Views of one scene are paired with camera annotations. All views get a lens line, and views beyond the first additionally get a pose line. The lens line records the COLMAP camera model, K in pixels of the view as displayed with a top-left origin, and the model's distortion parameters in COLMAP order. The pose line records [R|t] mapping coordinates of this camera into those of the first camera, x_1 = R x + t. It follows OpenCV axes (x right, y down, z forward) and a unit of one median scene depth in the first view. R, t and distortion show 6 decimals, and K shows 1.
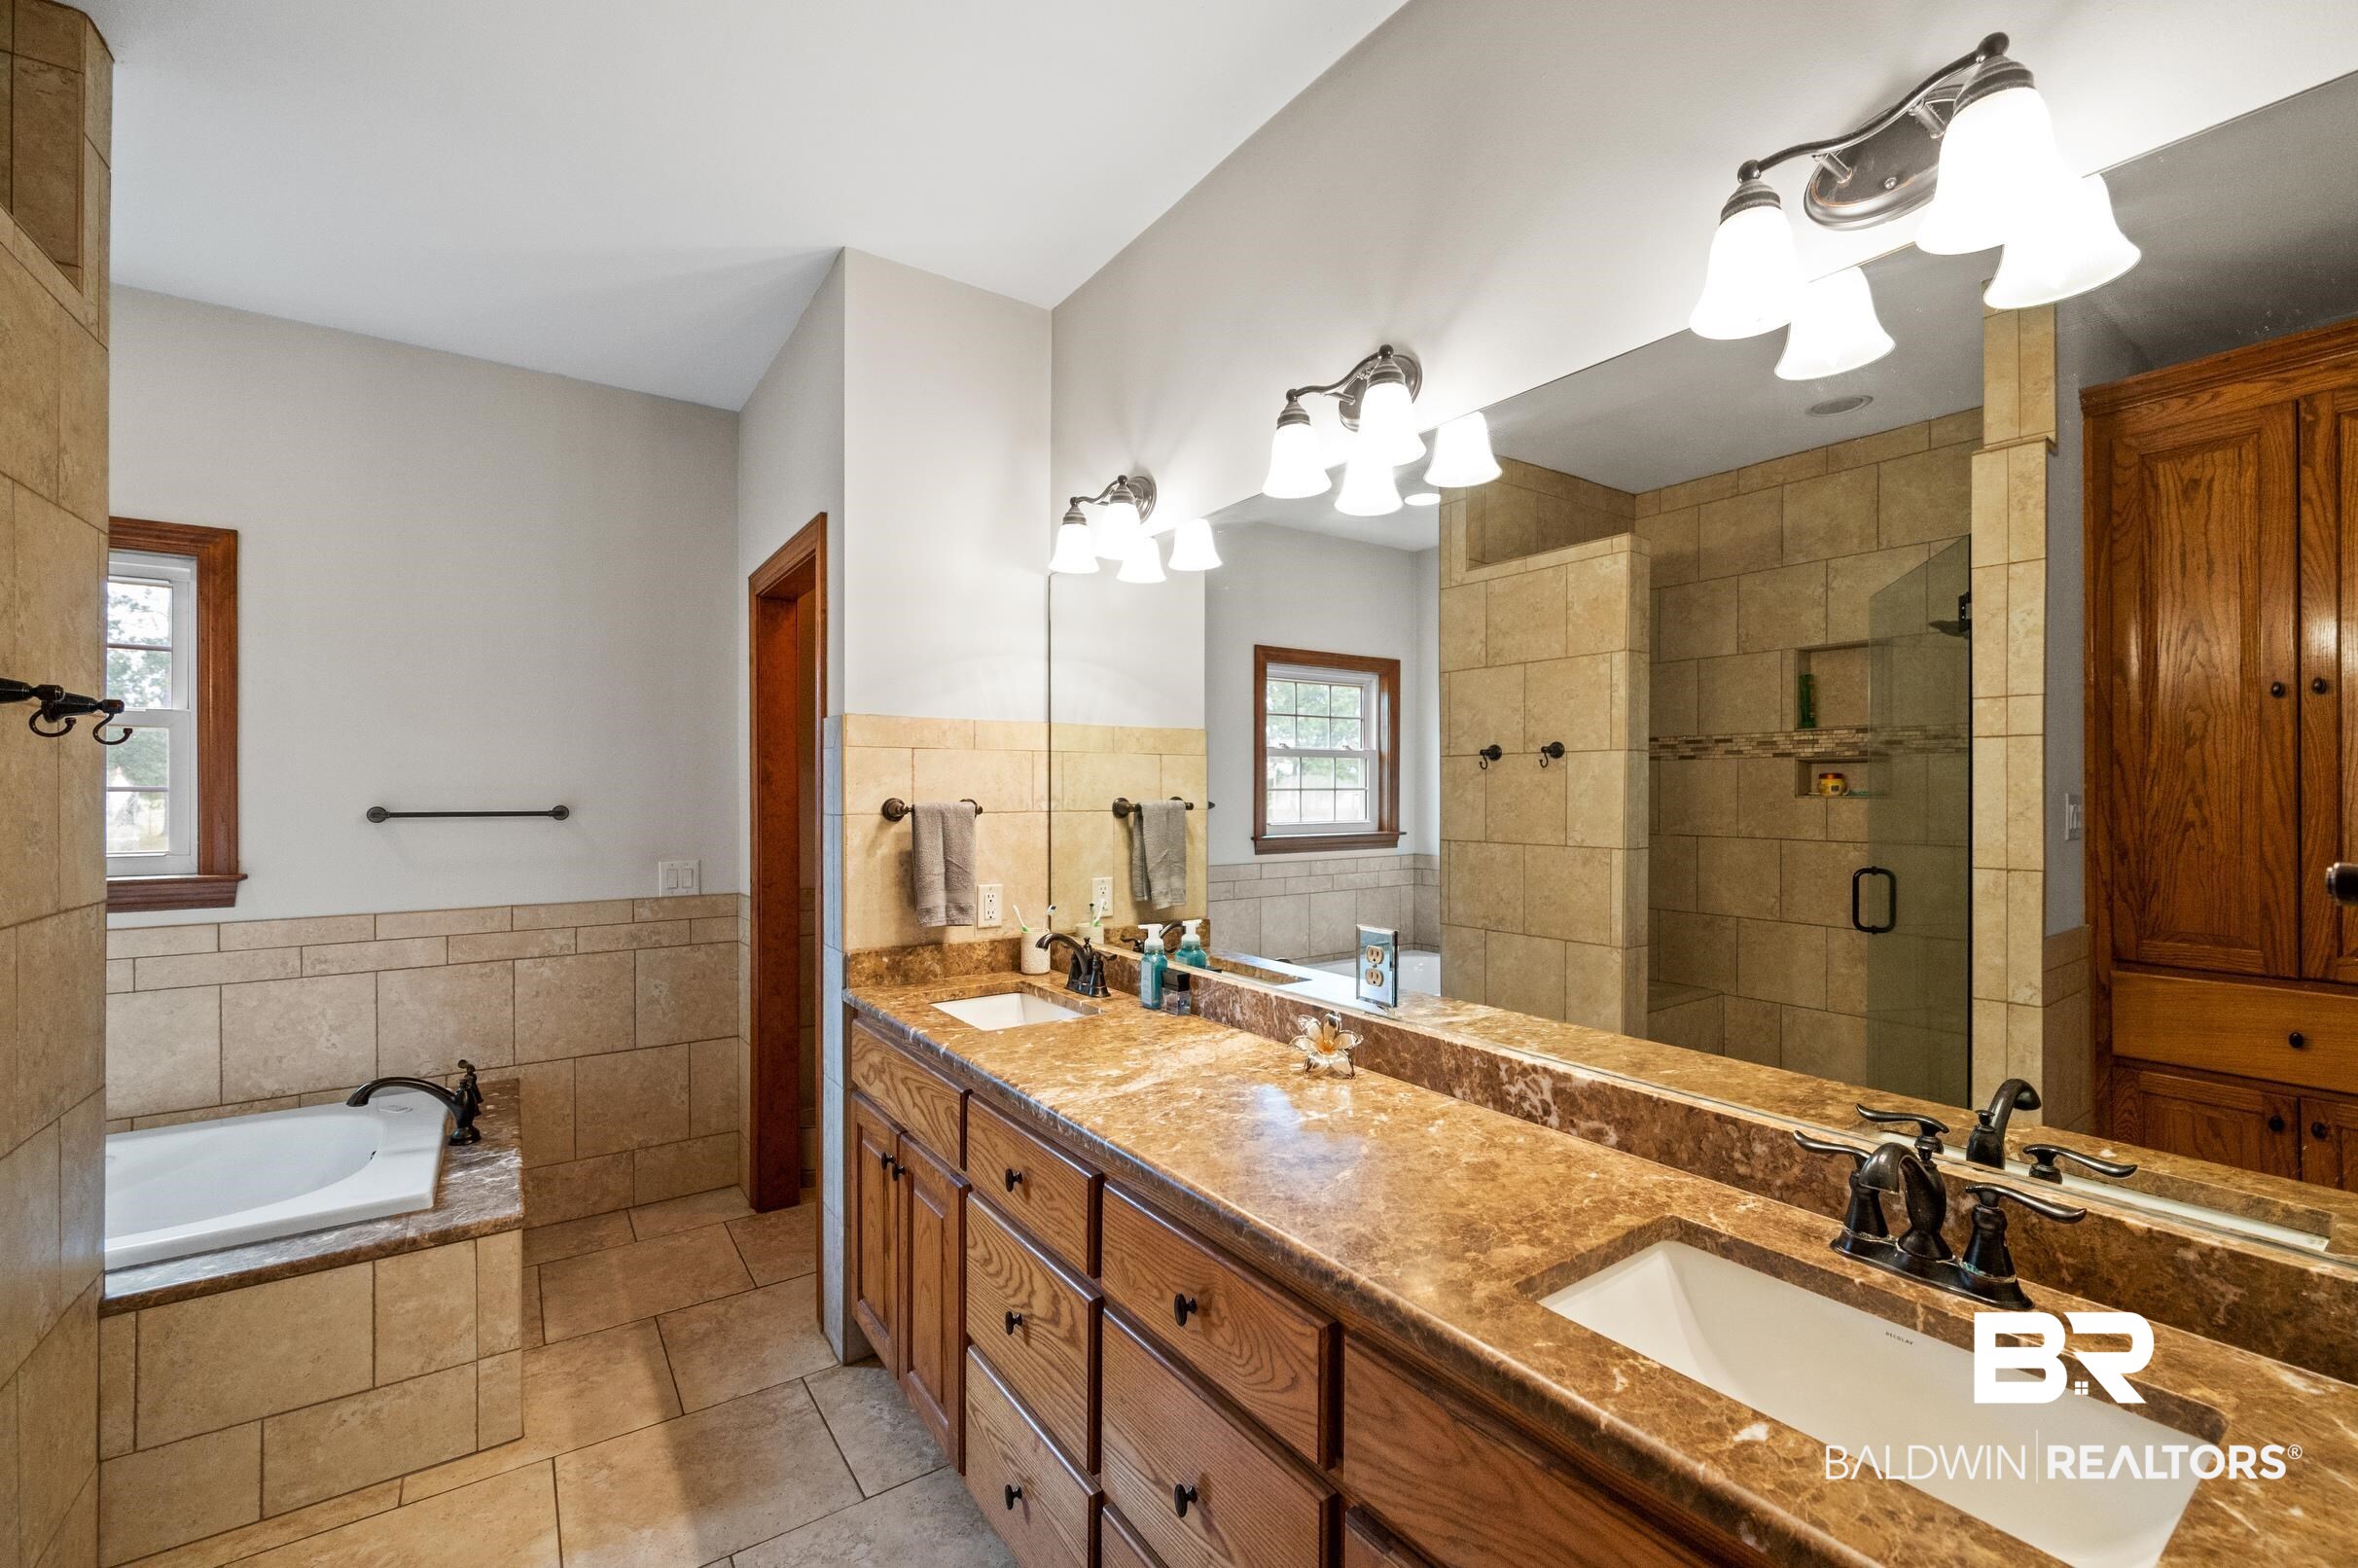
lens RADIAL K [[1020.2, 0, 1179.5], [0, 1020.2, 785.6], [0, 0, 1]] dist [0.006613, 0.000218]
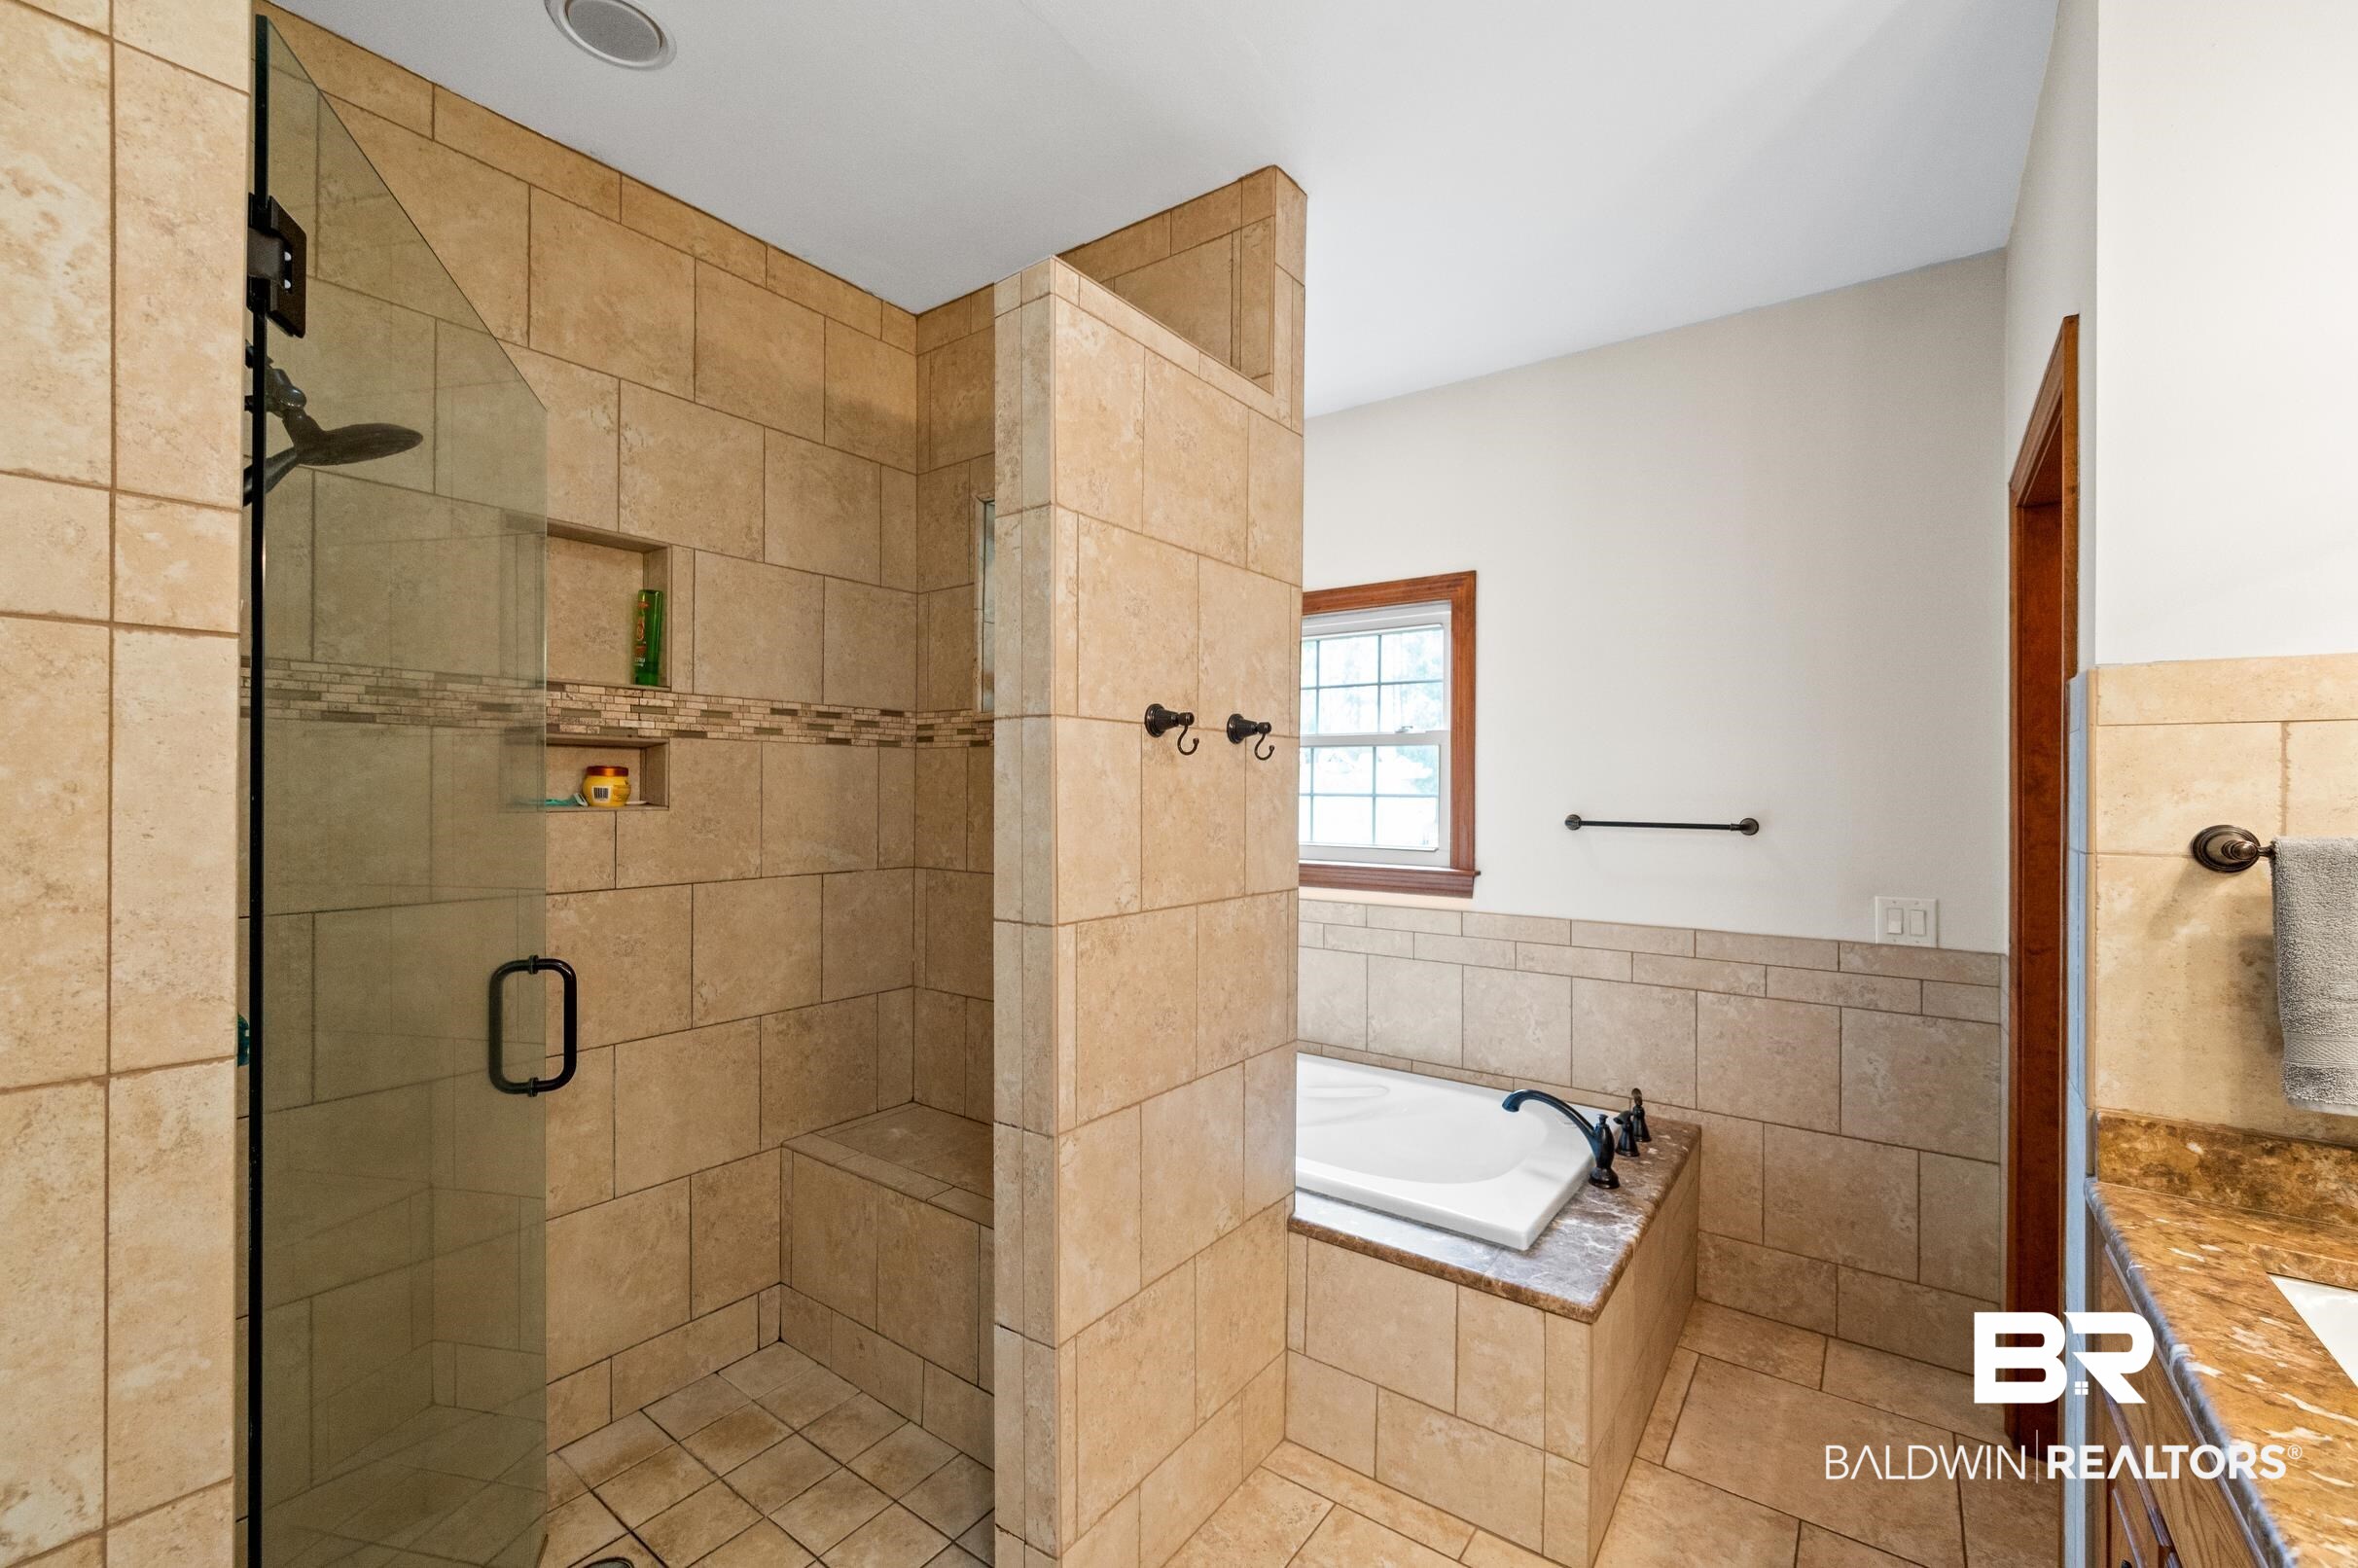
lens RADIAL K [[971.7, 0, 1175.8], [0, 971.7, 788.6], [0, 0, 1]] dist [-0.002660, 0.000035]
pose [[0.328743, 0.000261, -0.944419, -0.004771], [-0.002847, 0.999996, -0.000714, -0.003742], [0.944415, 0.002924, 0.328743, 0.370063]]
